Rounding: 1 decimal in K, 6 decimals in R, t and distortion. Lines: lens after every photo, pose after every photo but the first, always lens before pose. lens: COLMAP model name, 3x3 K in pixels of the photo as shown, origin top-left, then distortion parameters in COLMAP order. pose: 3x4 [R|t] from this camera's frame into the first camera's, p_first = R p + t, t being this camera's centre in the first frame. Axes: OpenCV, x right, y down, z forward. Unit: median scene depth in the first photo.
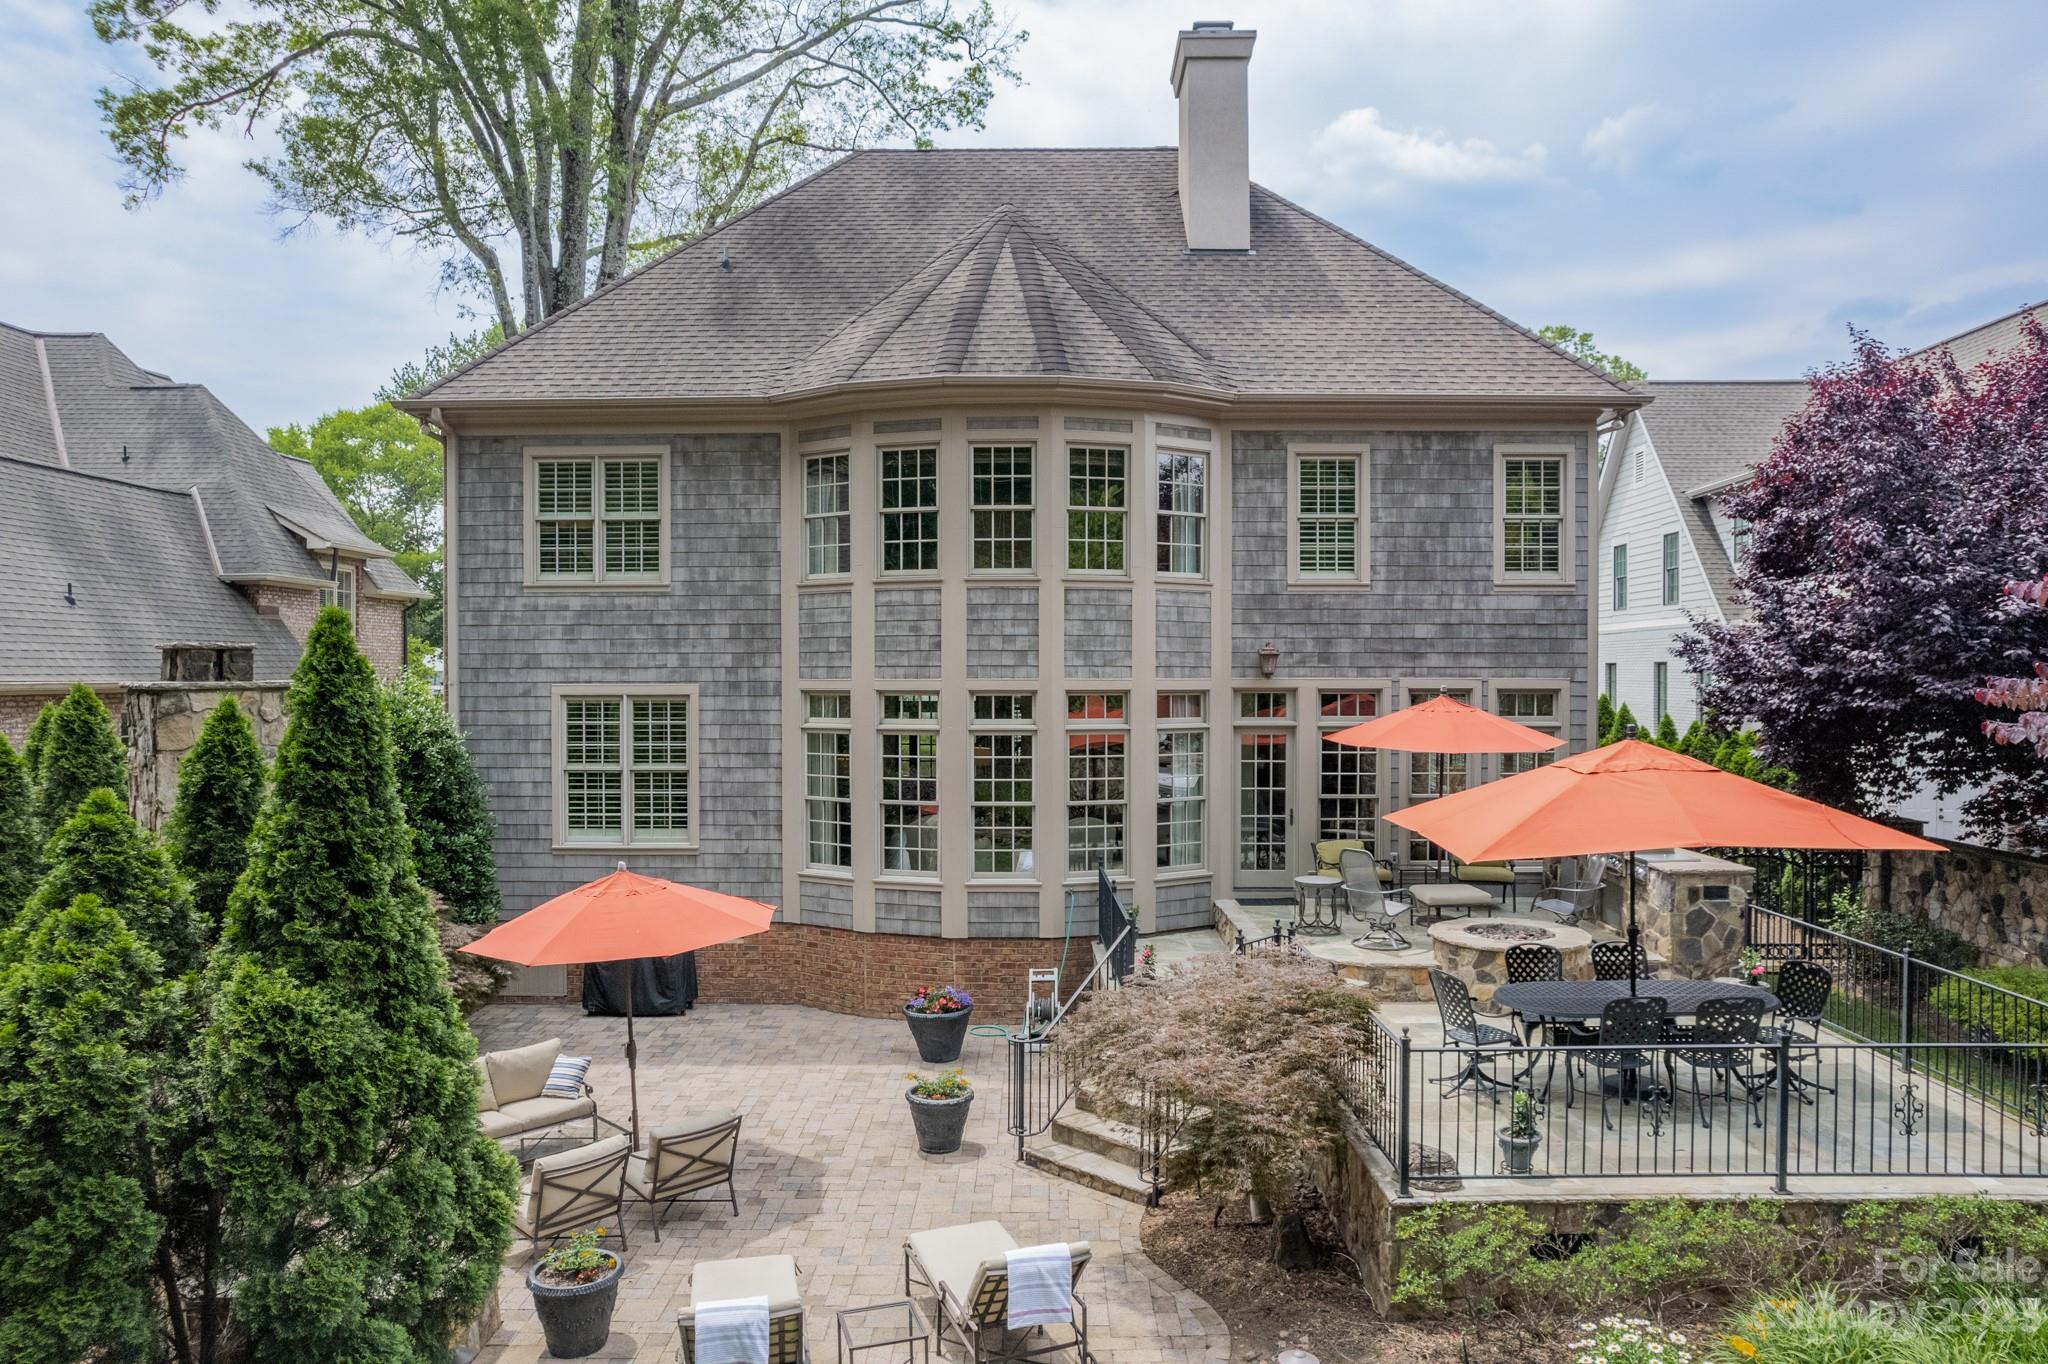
lens RADIAL K [[1291.6, 0, 1024.1], [0, 1291.6, 682.7], [0, 0, 1]] dist [-0.037195, 0.021422]
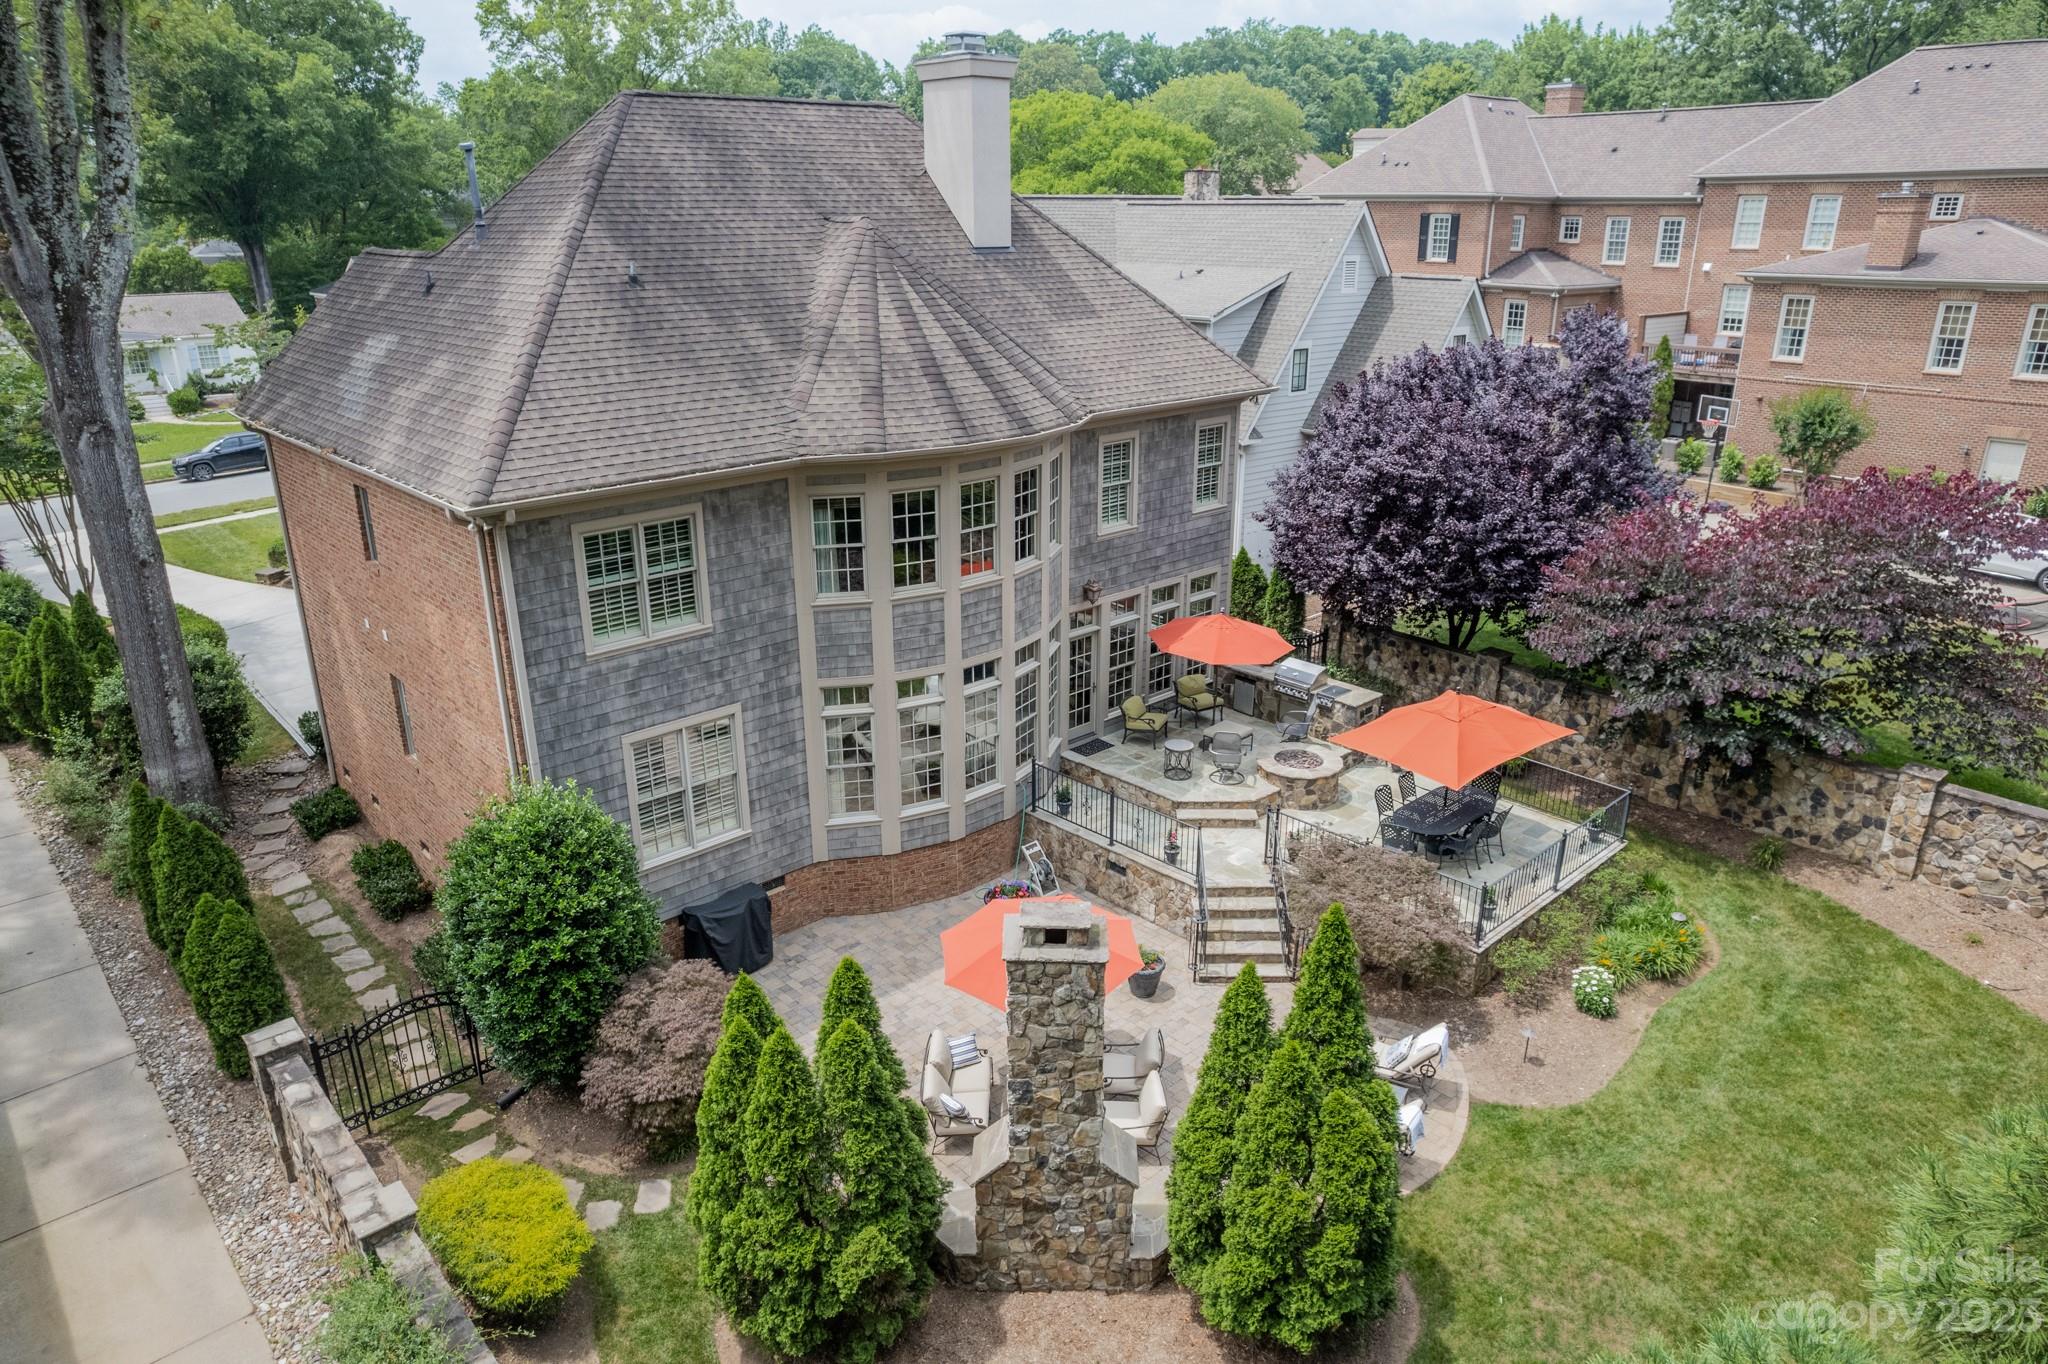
lens RADIAL K [[1291.6, 0, 1024.3], [0, 1291.6, 682.7], [0, 0, 1]] dist [-0.037195, 0.021422]
pose [[0.733588, -0.234816, 0.637738, -0.799656], [0.011309, 0.942498, 0.334020, -0.399109], [-0.679500, -0.237821, 0.694061, 0.030567]]
